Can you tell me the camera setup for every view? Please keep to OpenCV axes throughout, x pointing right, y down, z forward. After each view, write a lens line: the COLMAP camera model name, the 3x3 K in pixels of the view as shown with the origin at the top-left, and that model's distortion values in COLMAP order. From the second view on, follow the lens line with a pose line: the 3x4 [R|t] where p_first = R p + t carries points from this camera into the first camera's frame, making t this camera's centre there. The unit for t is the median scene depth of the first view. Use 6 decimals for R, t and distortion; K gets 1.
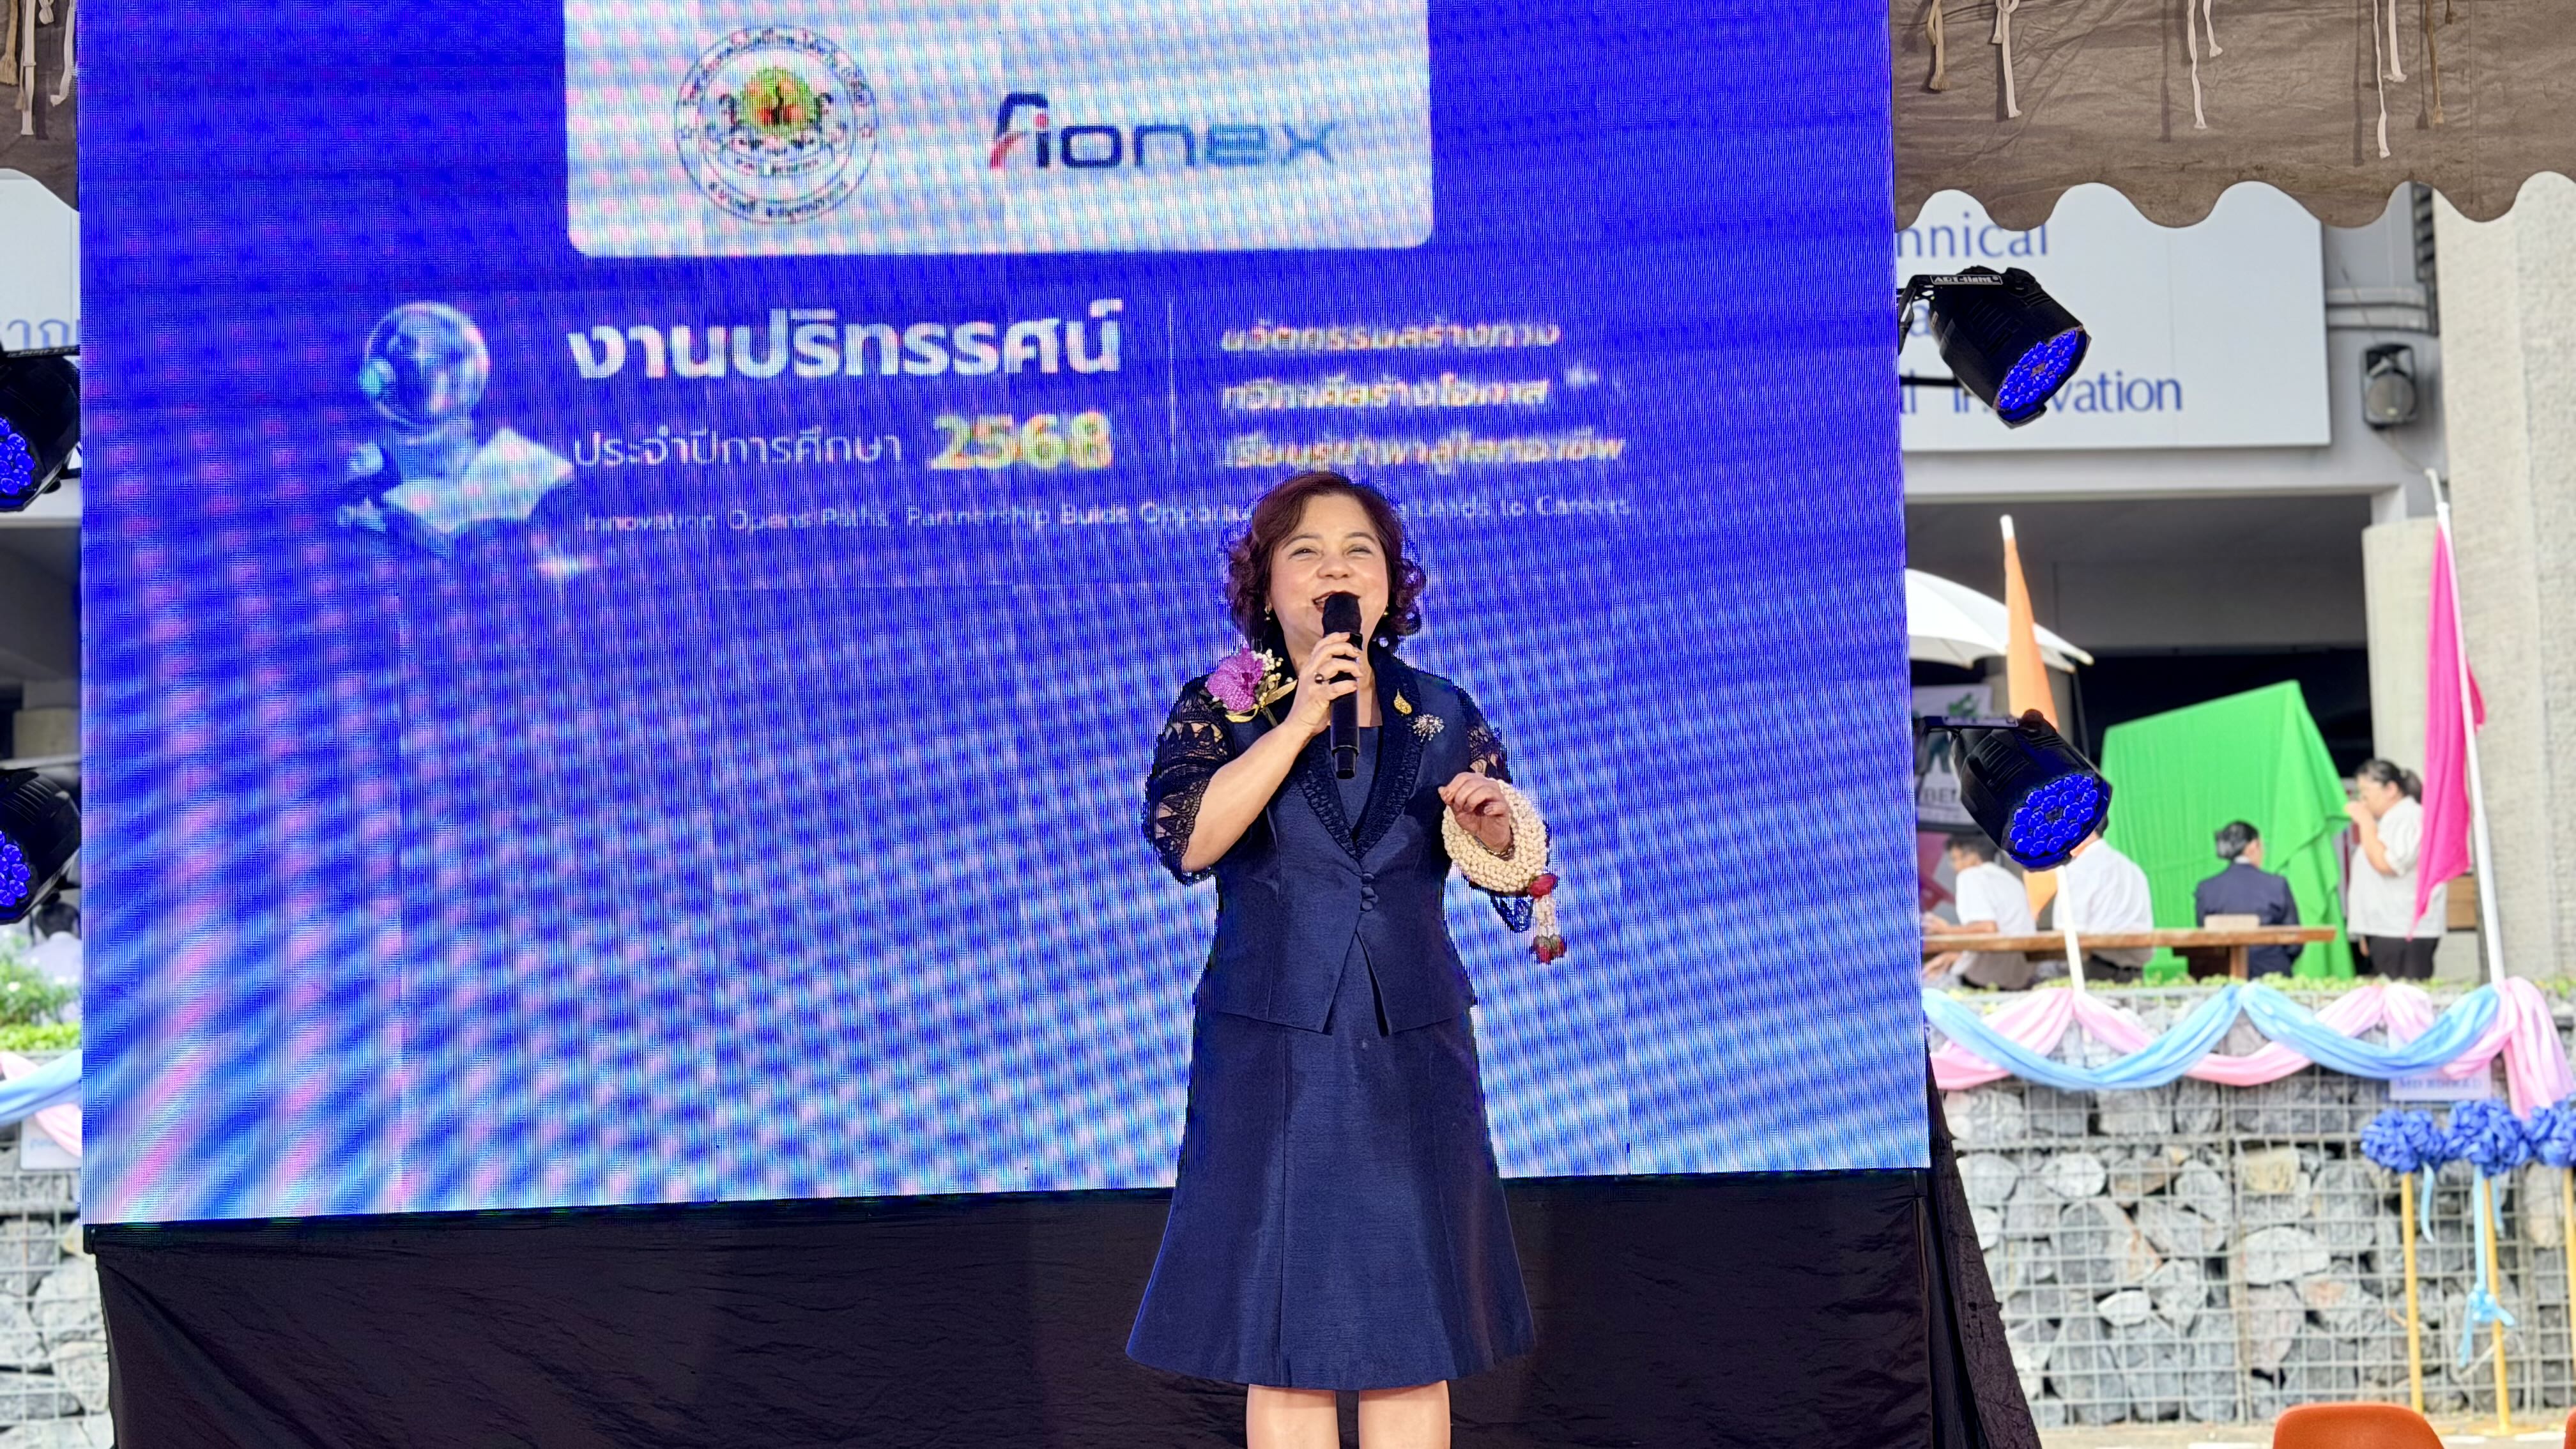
lens RADIAL K [[3615.0, 0, 1276.4], [0, 3615.0, 678.7], [0, 0, 1]] dist [0.153354, -0.167737]
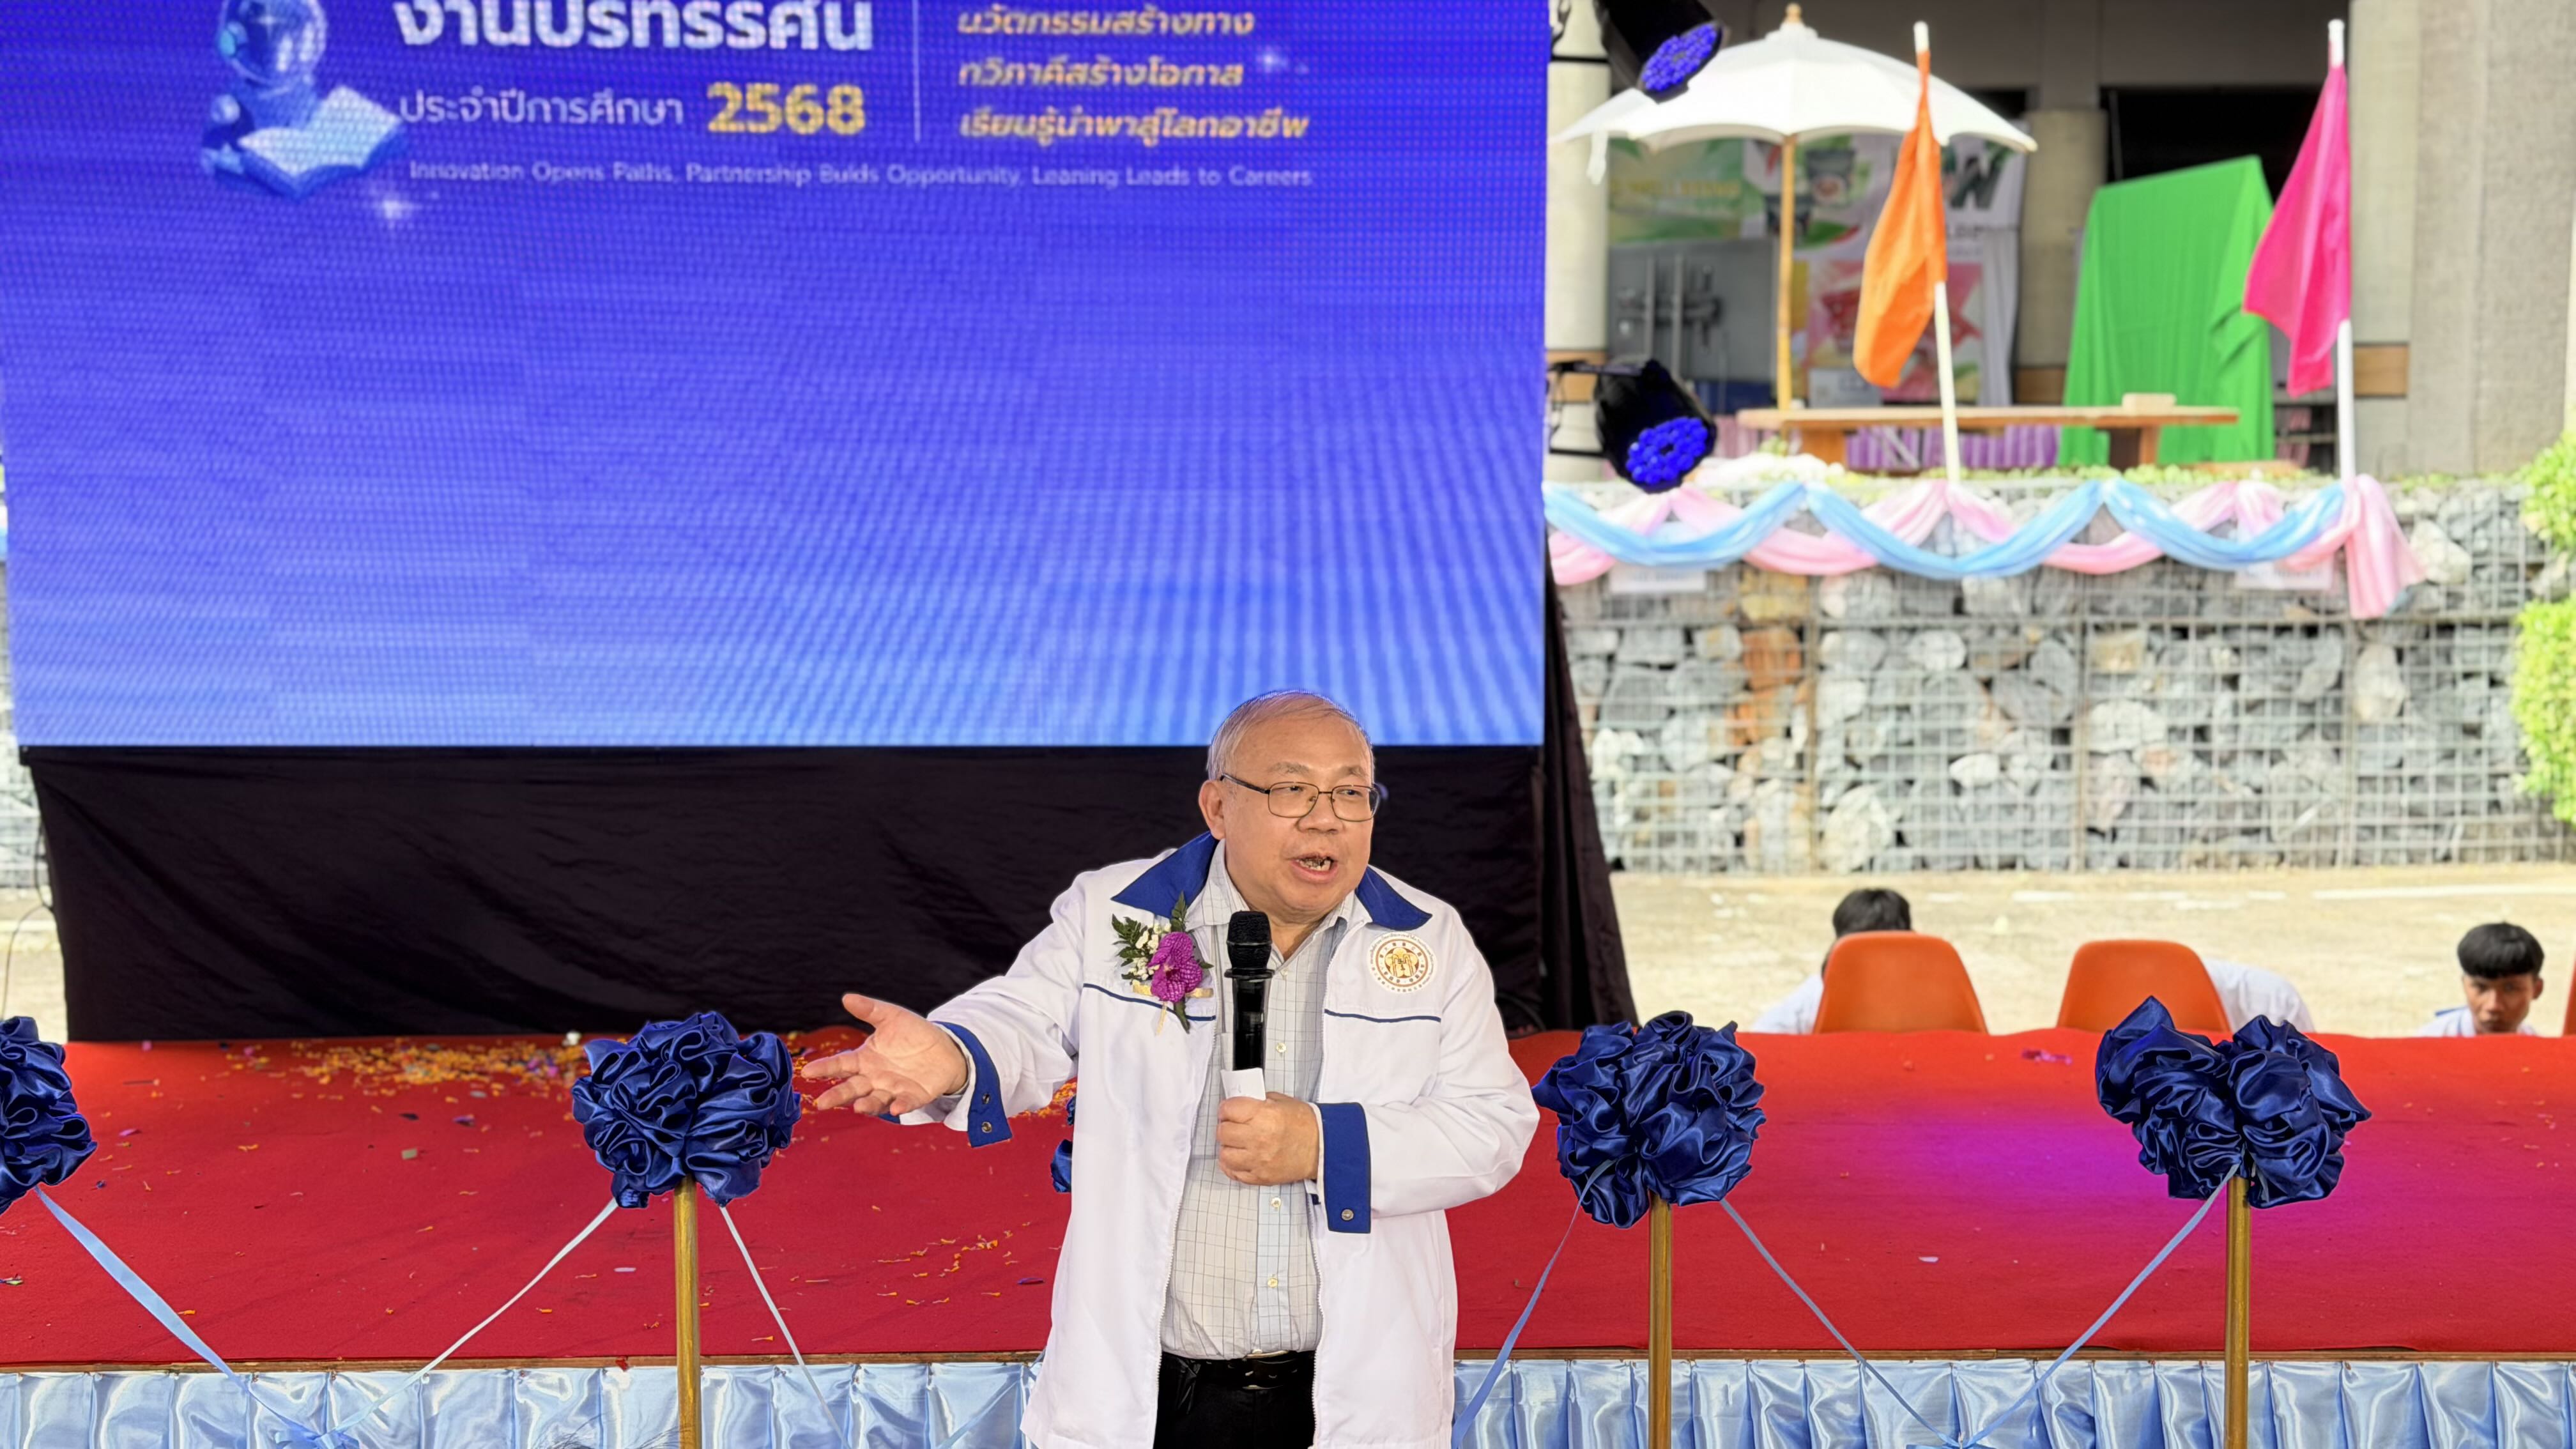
lens RADIAL K [[3637.6, 0, 1283.1], [0, 3637.6, 752.6], [0, 0, 1]] dist [0.157084, -0.112816]
pose [[0.998952, 0.030374, -0.034248, 0.061666], [-0.023089, 0.980338, 0.195971, -0.044086], [0.039527, -0.194975, 0.980011, -0.085675]]
